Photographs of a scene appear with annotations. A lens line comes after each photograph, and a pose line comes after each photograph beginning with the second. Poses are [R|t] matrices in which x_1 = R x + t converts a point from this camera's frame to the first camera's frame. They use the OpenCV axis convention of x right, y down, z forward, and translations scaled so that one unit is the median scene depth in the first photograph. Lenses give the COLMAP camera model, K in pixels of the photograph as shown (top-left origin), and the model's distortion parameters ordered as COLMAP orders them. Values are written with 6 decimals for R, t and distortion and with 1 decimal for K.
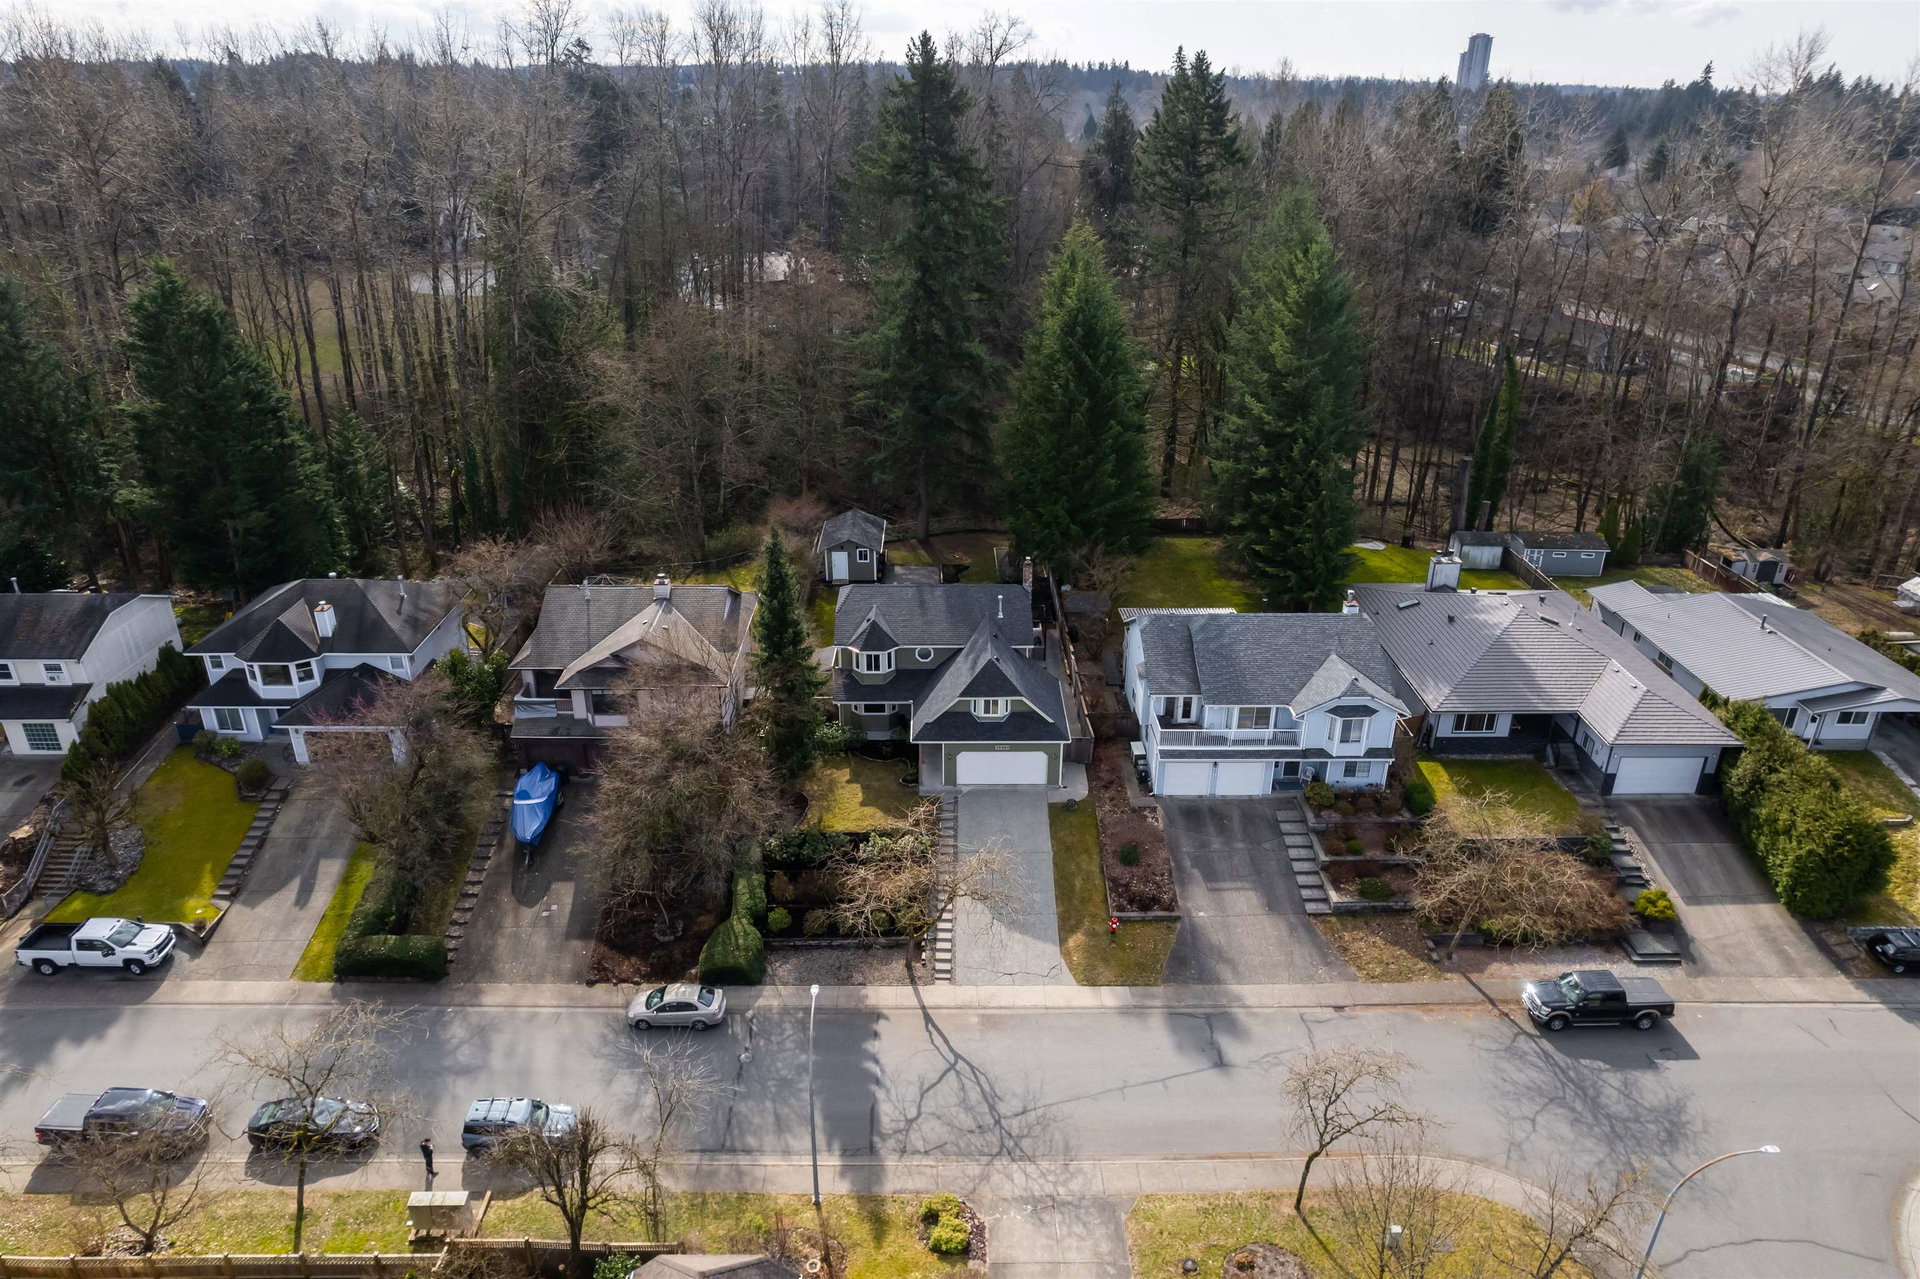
lens RADIAL K [[1266.6, 0, 963.0], [0, 1266.6, 629.8], [0, 0, 1]] dist [-0.063351, 0.045306]
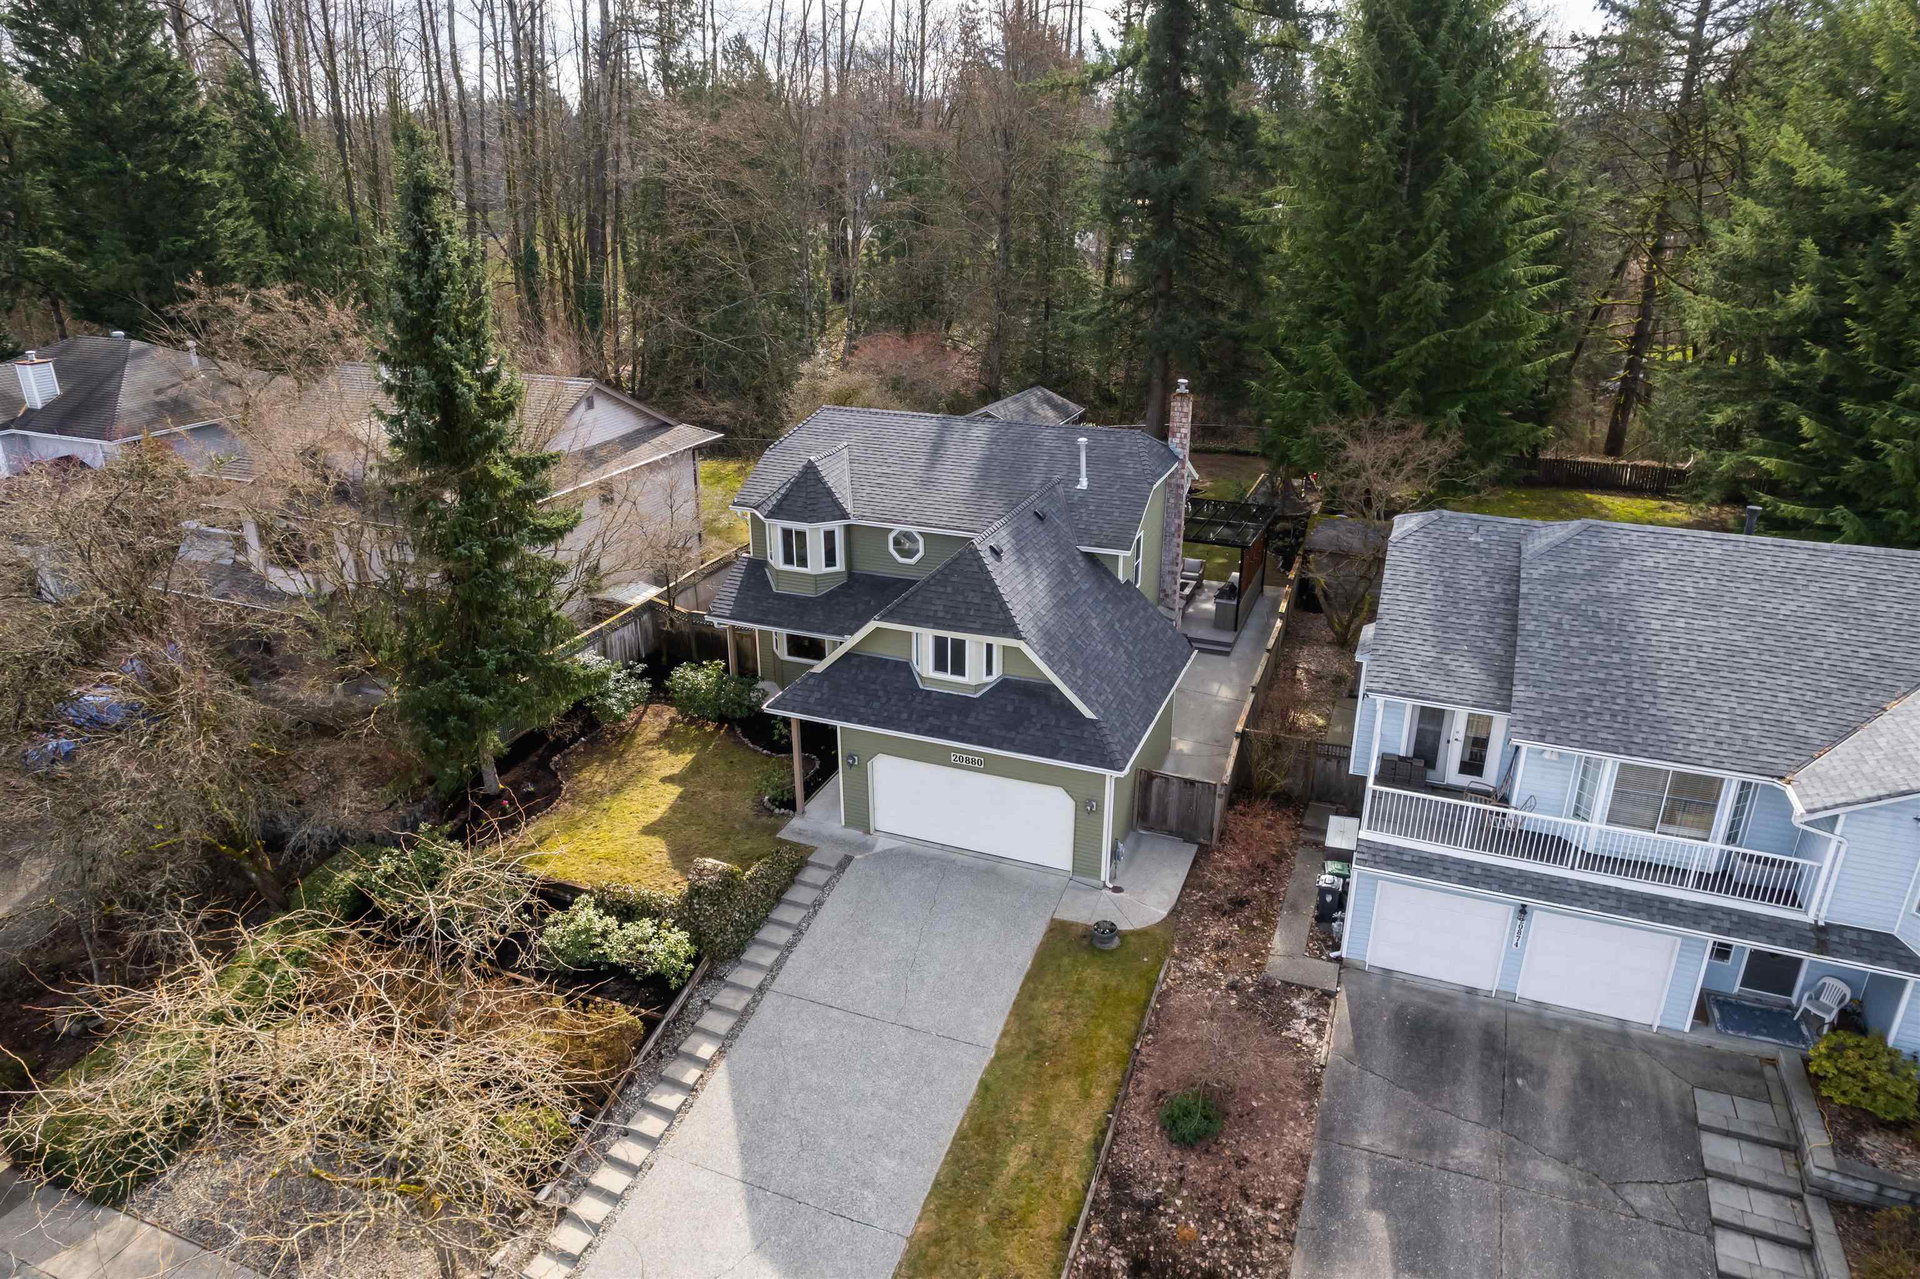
lens RADIAL K [[1241.5, 0, 960.0], [0, 1241.5, 639.5], [0, 0, 1]] dist [-0.083610, 0.072821]
pose [[0.921094, 0.136985, -0.364447, 0.170131], [-0.153507, 0.988008, -0.016607, 0.061746], [0.357802, 0.071242, 0.931076, 0.626022]]
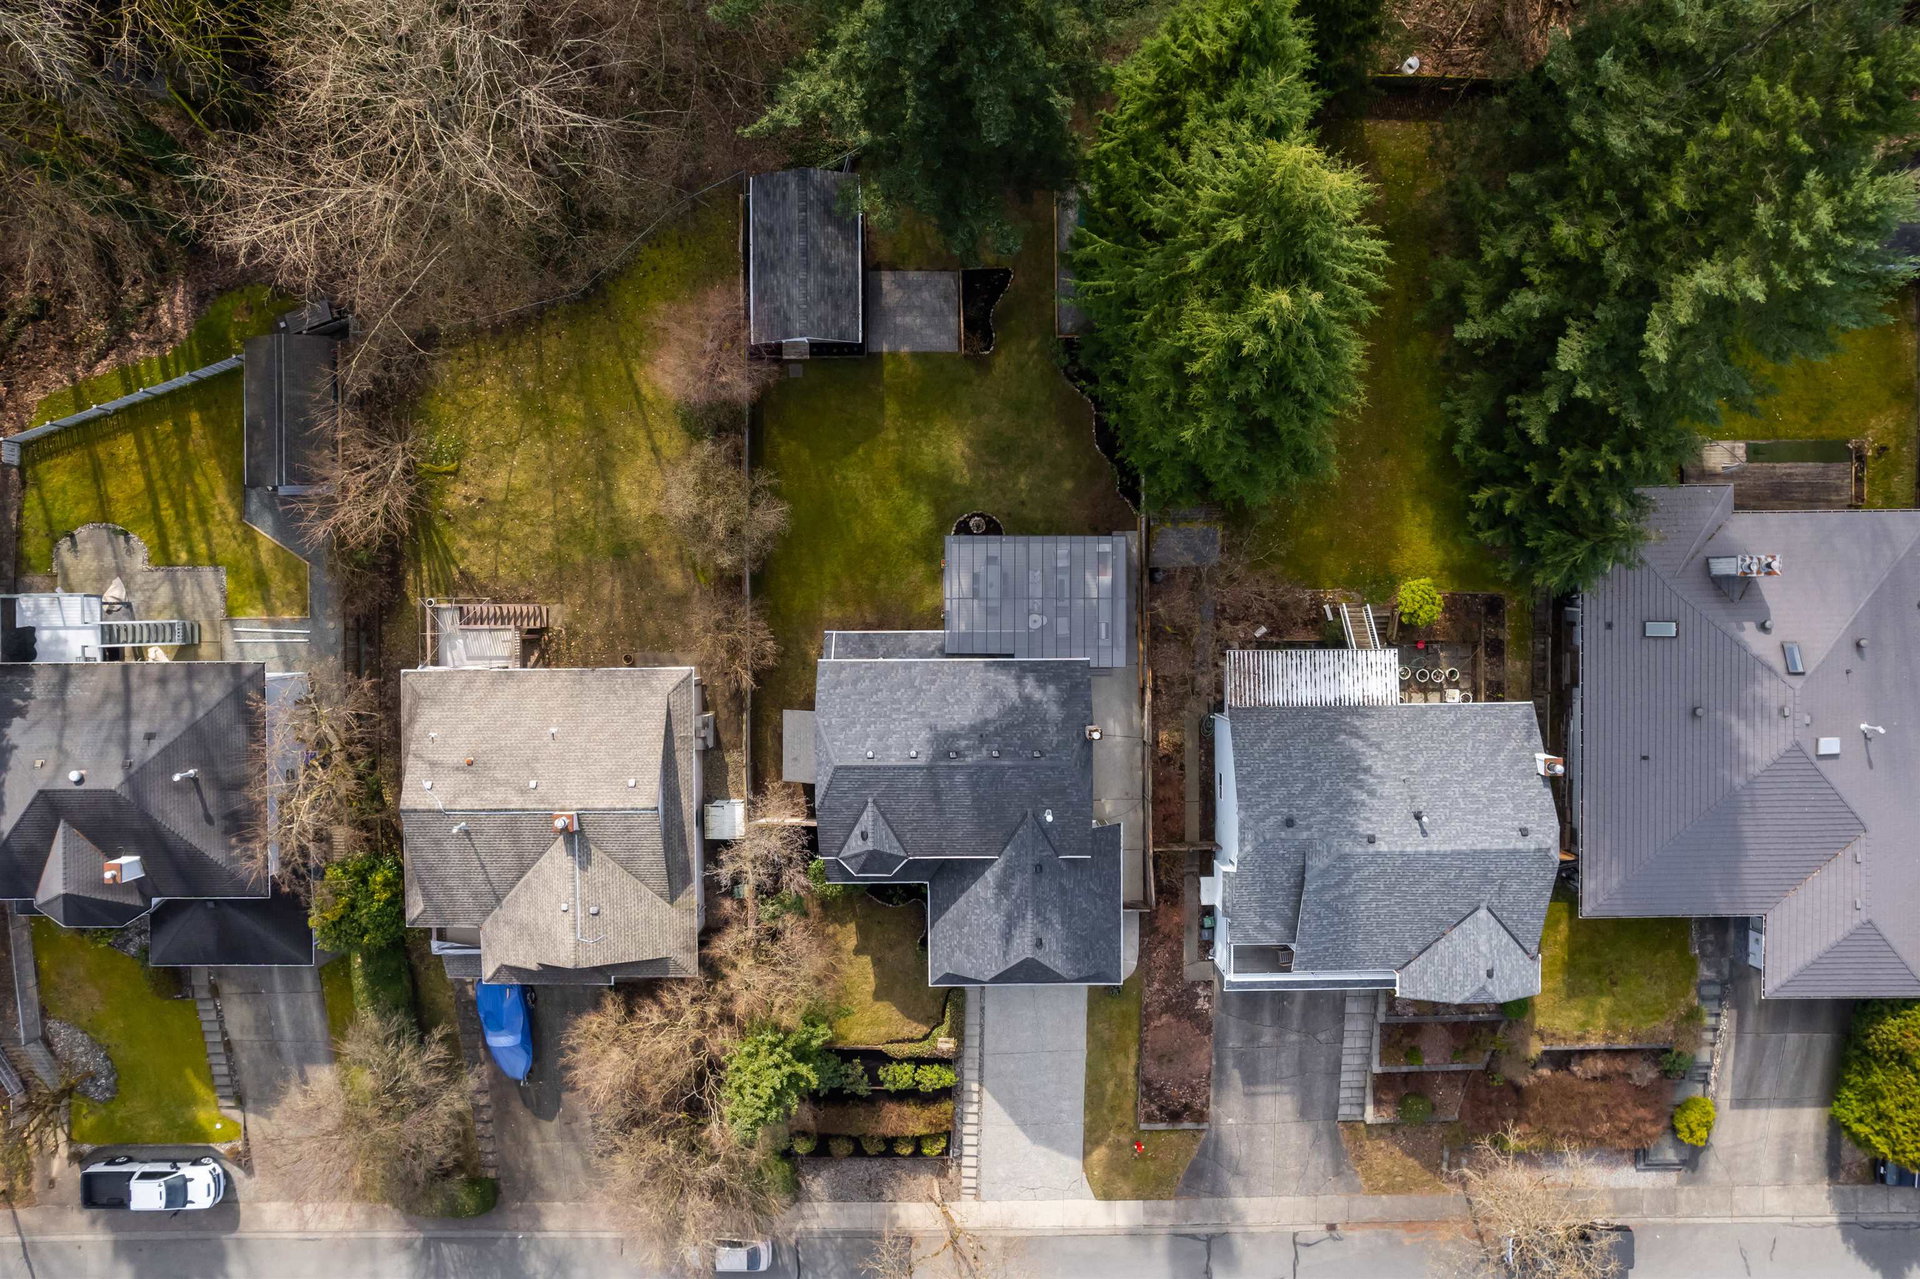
lens RADIAL K [[1266.6, 0, 963.0], [0, 1266.6, 629.8], [0, 0, 1]] dist [-0.063351, 0.045306]
pose [[0.999939, 0.010548, -0.003312, -0.019042], [-0.001080, 0.391385, 0.920226, -0.759353], [0.011003, -0.920167, 0.391372, 0.887447]]
